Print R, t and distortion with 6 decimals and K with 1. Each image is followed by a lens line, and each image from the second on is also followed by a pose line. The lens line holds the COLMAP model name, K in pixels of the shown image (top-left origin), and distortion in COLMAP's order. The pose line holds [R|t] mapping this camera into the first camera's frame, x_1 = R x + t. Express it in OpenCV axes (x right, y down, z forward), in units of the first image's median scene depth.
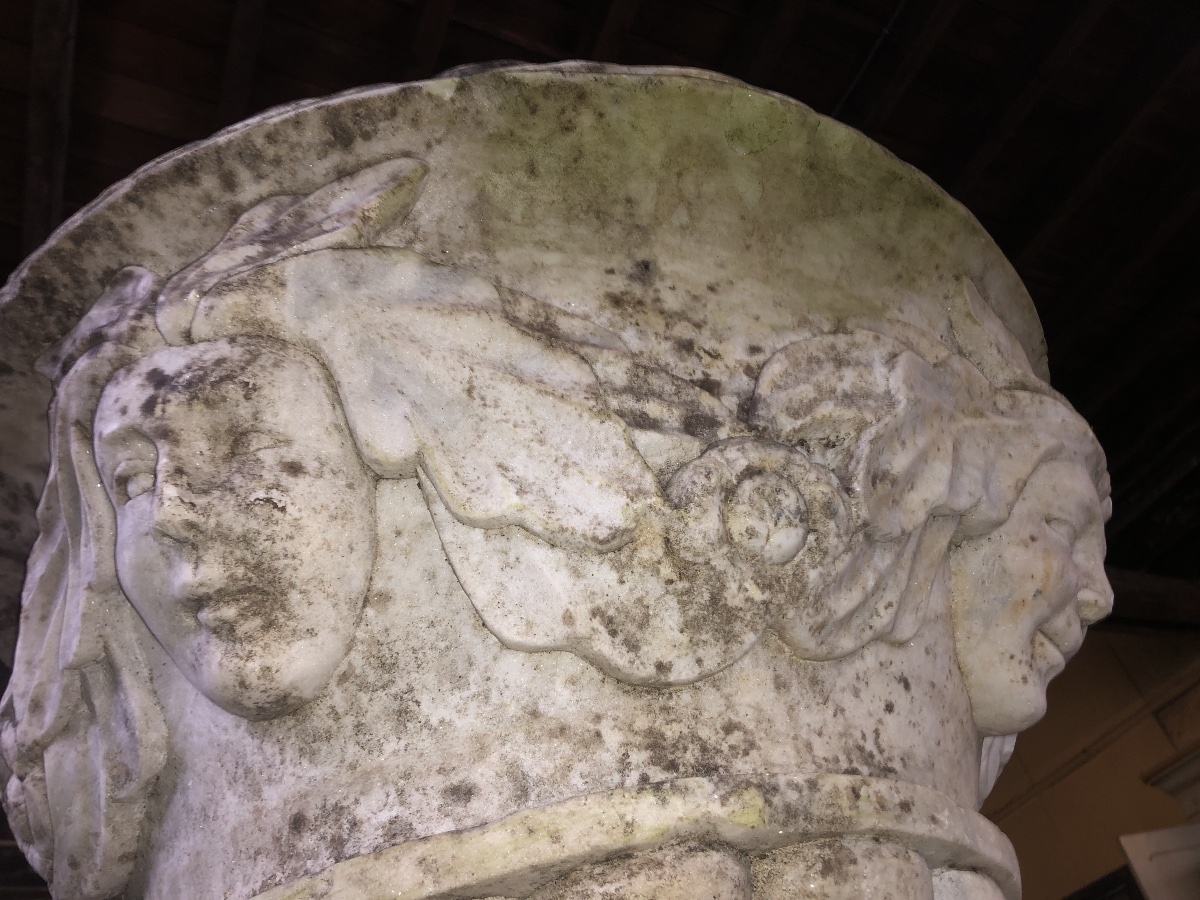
lens RADIAL K [[975.9, 0, 589.4], [0, 975.9, 441.0], [0, 0, 1]] dist [0.036877, -0.044154]
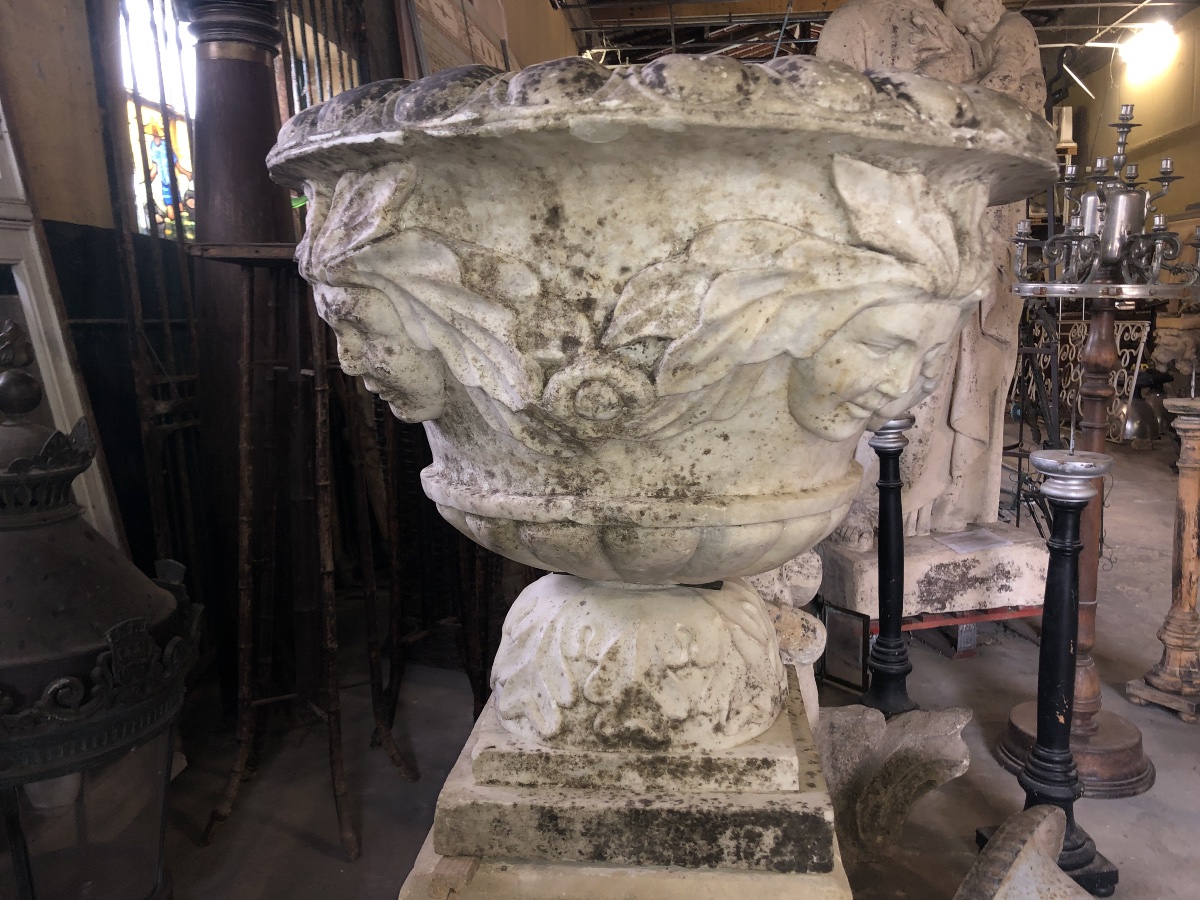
lens RADIAL K [[975.9, 0, 605.6], [0, 975.9, 453.3], [0, 0, 1]] dist [0.036877, -0.044154]
pose [[0.868978, 0.225672, -0.440397, 0.933259], [0.219088, 0.622533, 0.751301, -1.135056], [0.443709, -0.749350, 0.491525, 0.000030]]
